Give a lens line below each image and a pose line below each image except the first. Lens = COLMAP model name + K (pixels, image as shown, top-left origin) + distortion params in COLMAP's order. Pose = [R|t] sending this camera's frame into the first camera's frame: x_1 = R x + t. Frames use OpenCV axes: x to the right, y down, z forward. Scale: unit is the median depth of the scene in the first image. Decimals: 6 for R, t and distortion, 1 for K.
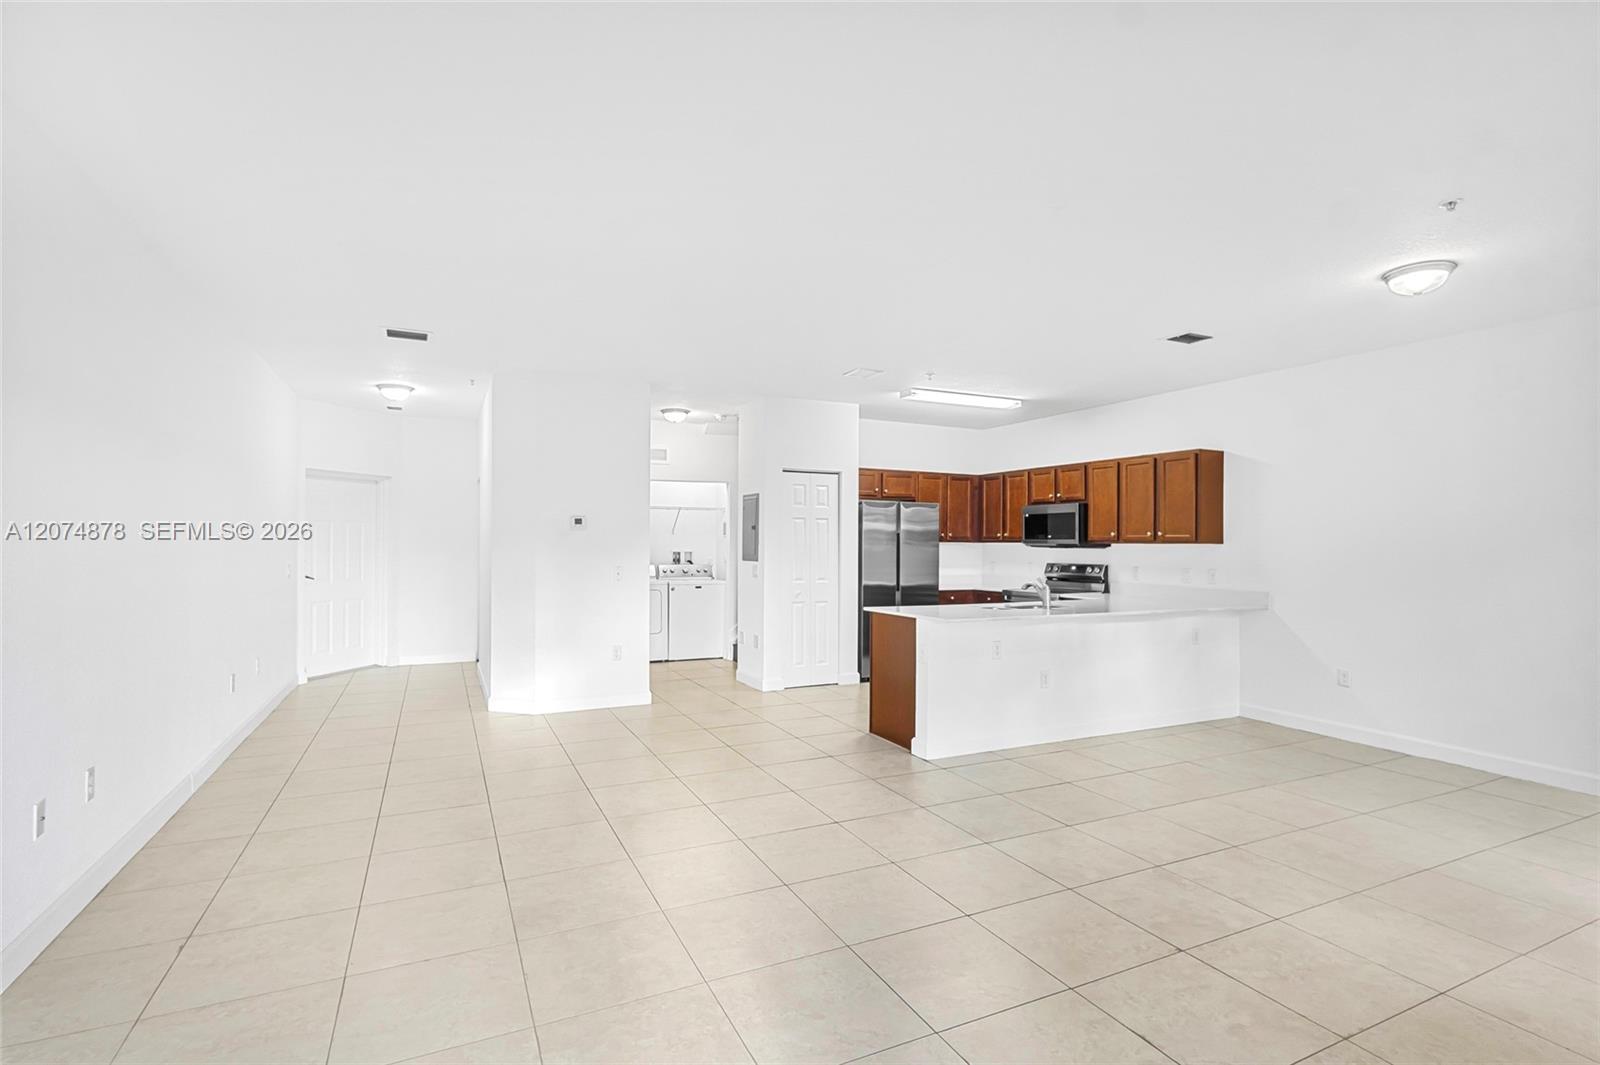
lens RADIAL K [[753.8, 0, 800.5], [0, 753.8, 535.3], [0, 0, 1]] dist [-0.000918, 0.000111]
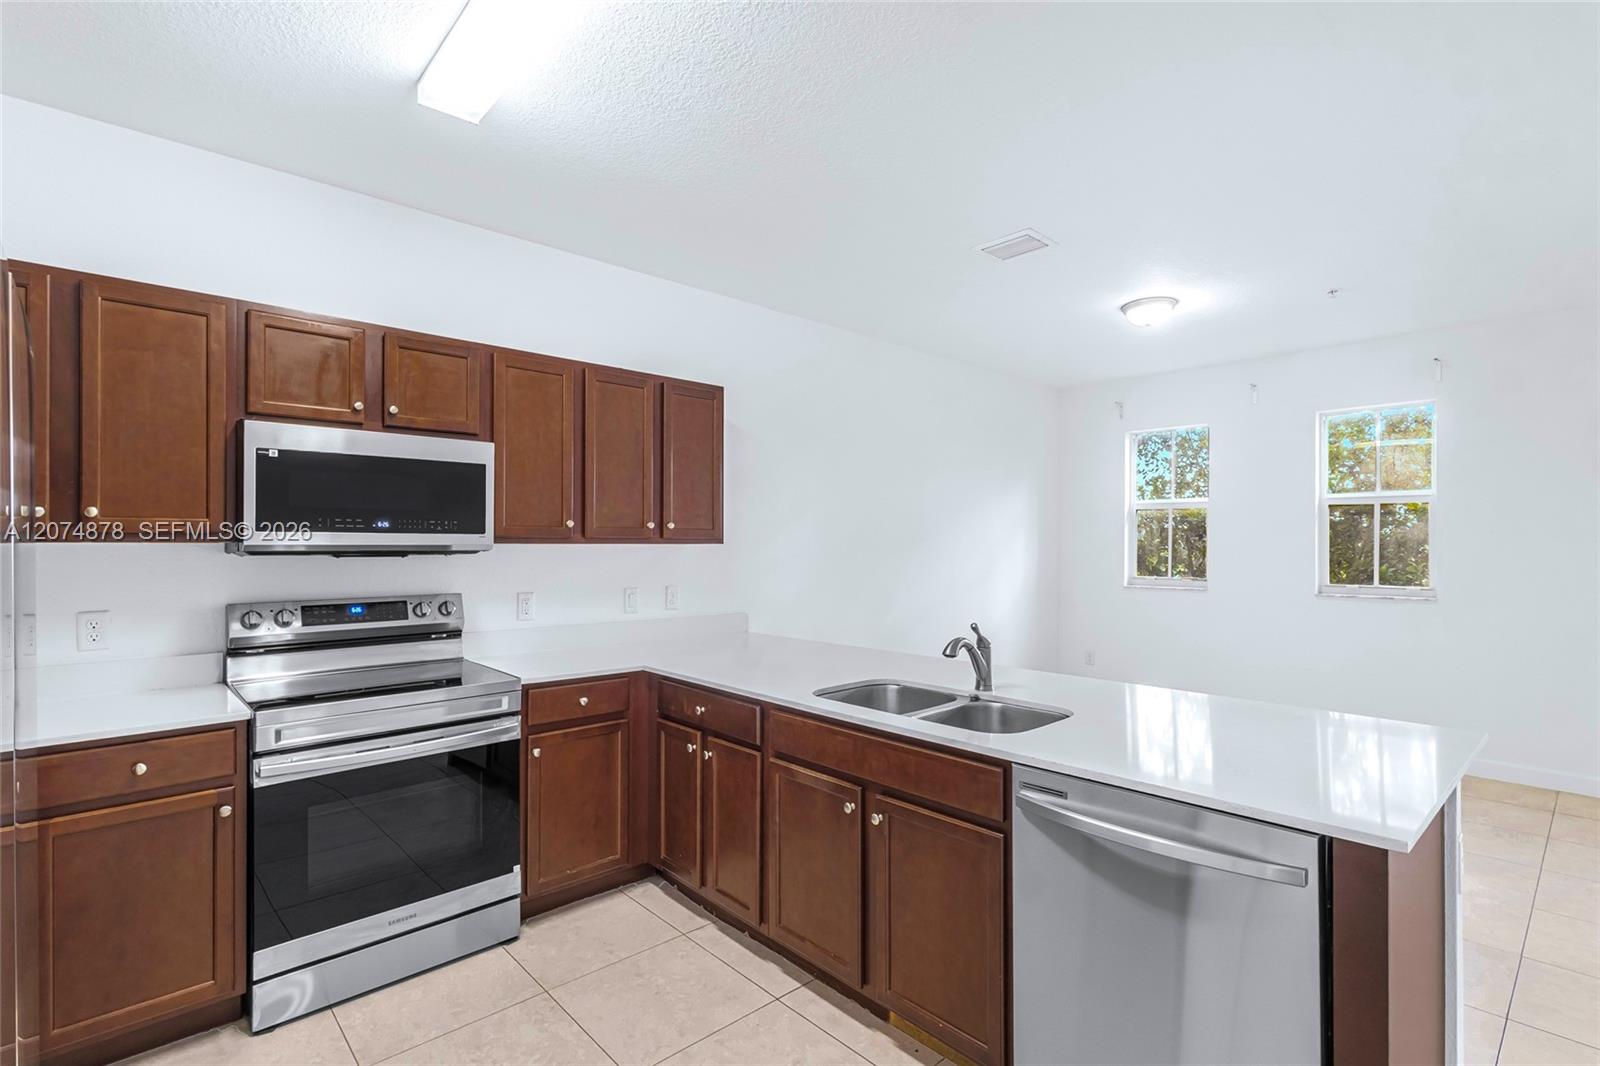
lens RADIAL K [[753.8, 0, 800.5], [0, 753.8, 535.8], [0, 0, 1]] dist [-0.000918, 0.000111]
pose [[-0.300880, 0.004318, 0.953652, -0.057281], [-0.011188, 0.999905, -0.008057, 0.007334], [-0.953596, -0.013094, -0.300803, 0.905649]]
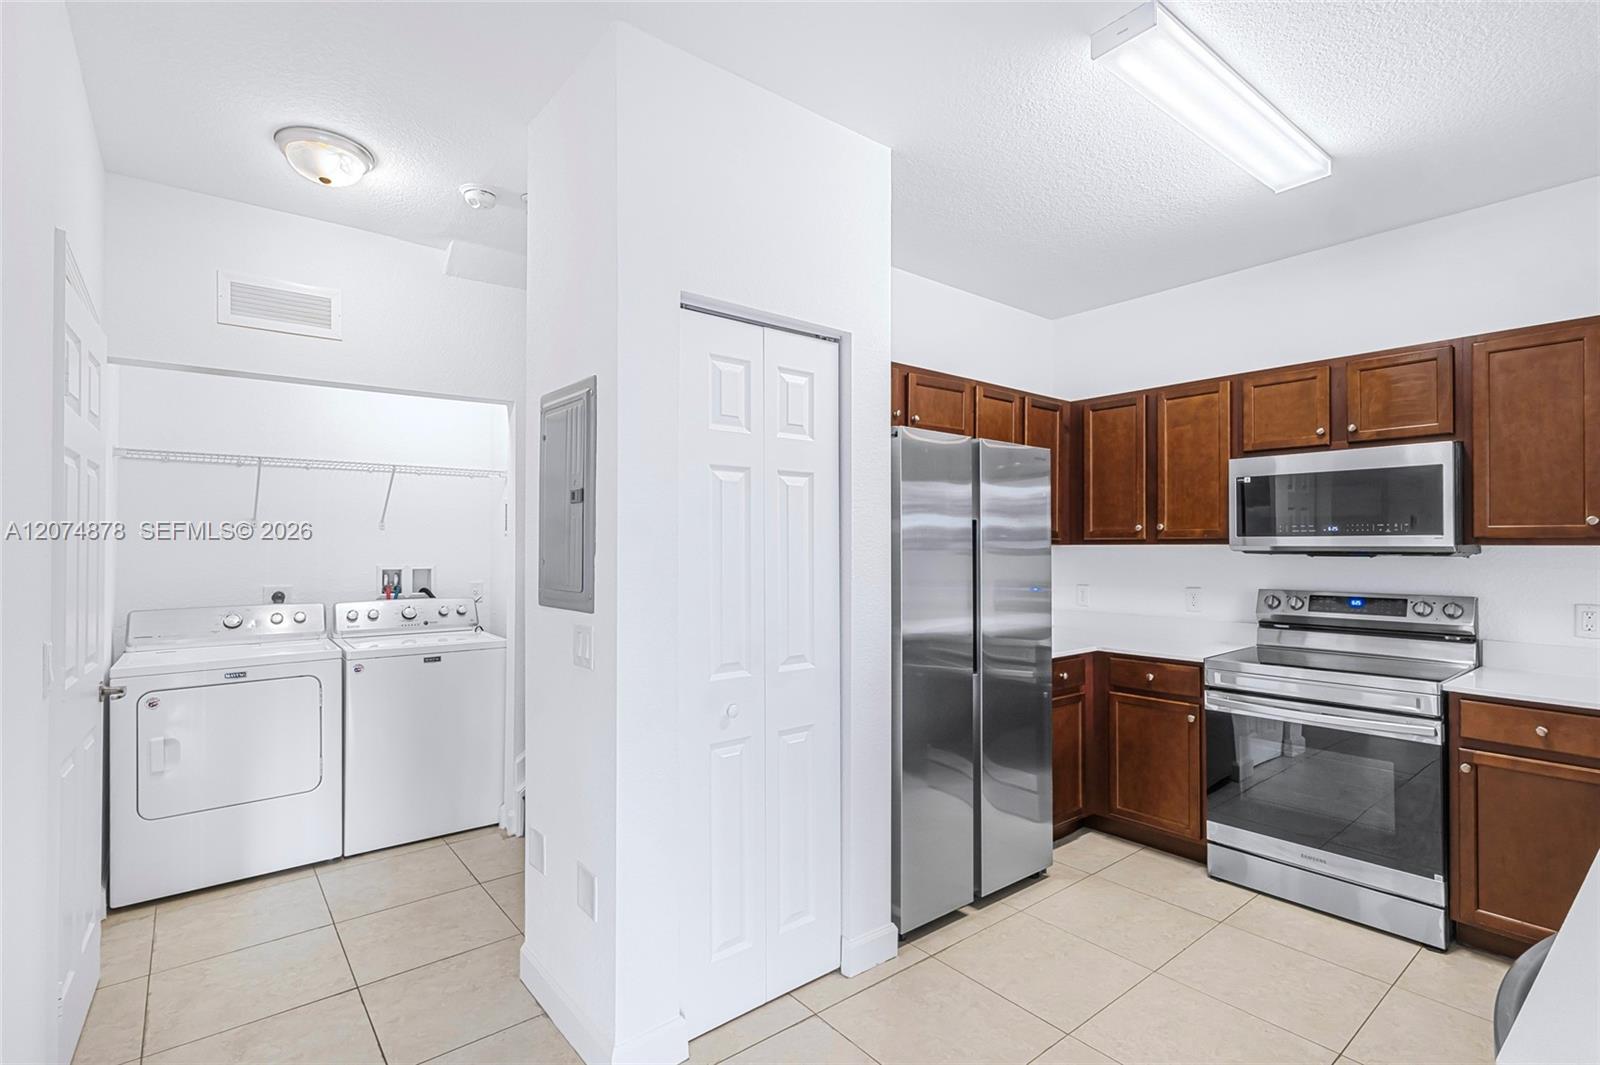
lens RADIAL K [[753.8, 0, 800.5], [0, 753.8, 535.3], [0, 0, 1]] dist [-0.000918, 0.000111]
pose [[0.973712, -0.002238, 0.227770, -0.041849], [0.003326, 0.999985, -0.004392, 0.005809], [-0.227757, 0.005034, 0.973705, 0.658060]]
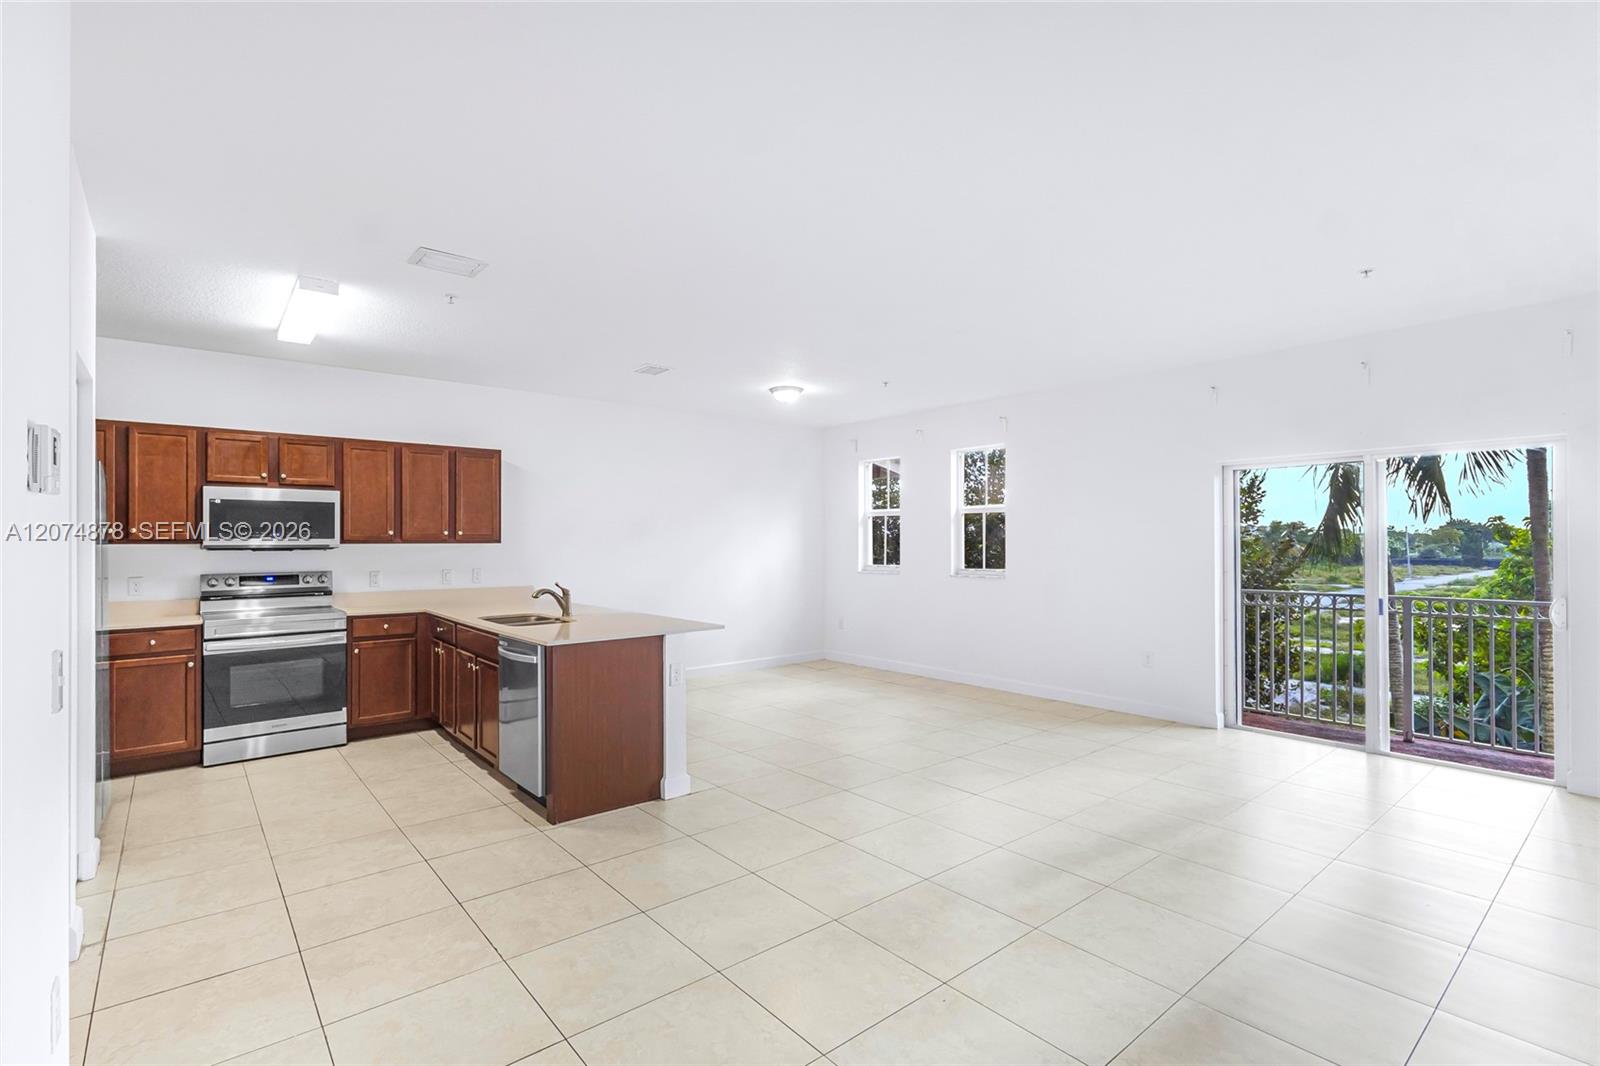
lens RADIAL K [[743.1, 0, 800.0], [0, 743.1, 533.0], [0, 0, 1]] dist [0.001601, 0.000332]
pose [[-0.252770, 0.007352, 0.967498, -0.444710], [-0.005620, 0.999943, -0.009067, 0.003538], [-0.967510, -0.007730, -0.252715, 0.695241]]
